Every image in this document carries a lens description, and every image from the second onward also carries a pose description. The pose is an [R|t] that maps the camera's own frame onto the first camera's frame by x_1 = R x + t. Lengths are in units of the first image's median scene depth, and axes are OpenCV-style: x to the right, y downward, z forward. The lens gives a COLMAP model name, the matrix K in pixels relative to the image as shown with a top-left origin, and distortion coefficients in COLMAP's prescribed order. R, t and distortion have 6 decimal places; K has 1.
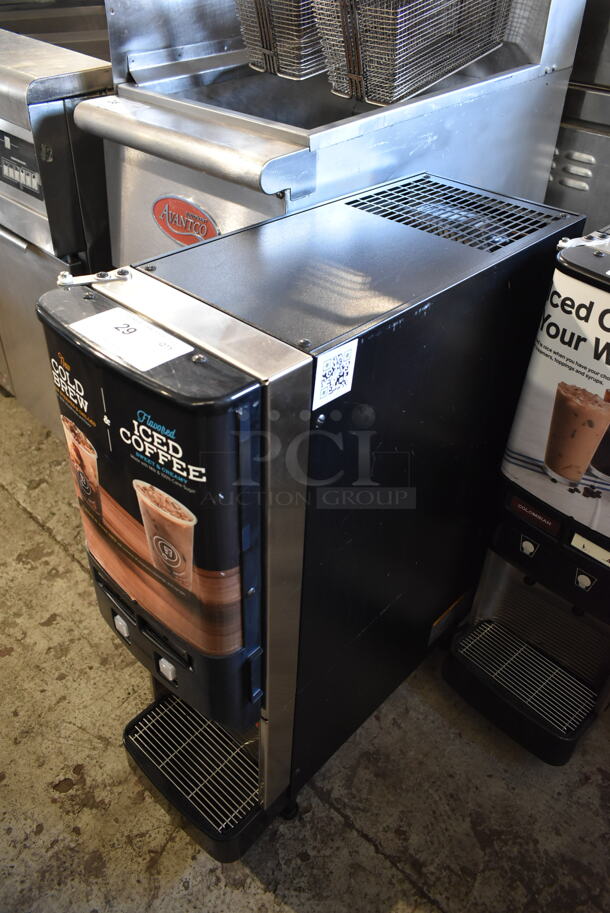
lens RADIAL K [[713.6, 0, 305.0], [0, 713.6, 456.5], [0, 0, 1]] dist [-0.003035, -0.000785]
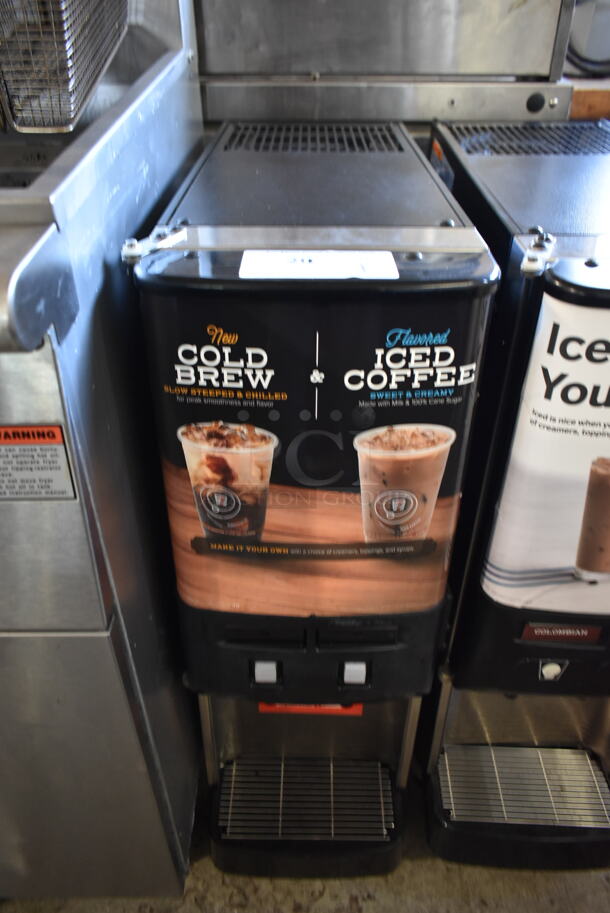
lens RADIAL K [[713.6, 0, 305.0], [0, 713.6, 456.5], [0, 0, 1]] dist [-0.003035, -0.000785]
pose [[0.732326, -0.429804, 0.528173, -0.175528], [0.452170, 0.886884, 0.094761, -0.278543], [-0.509157, 0.169428, 0.843832, 0.561722]]
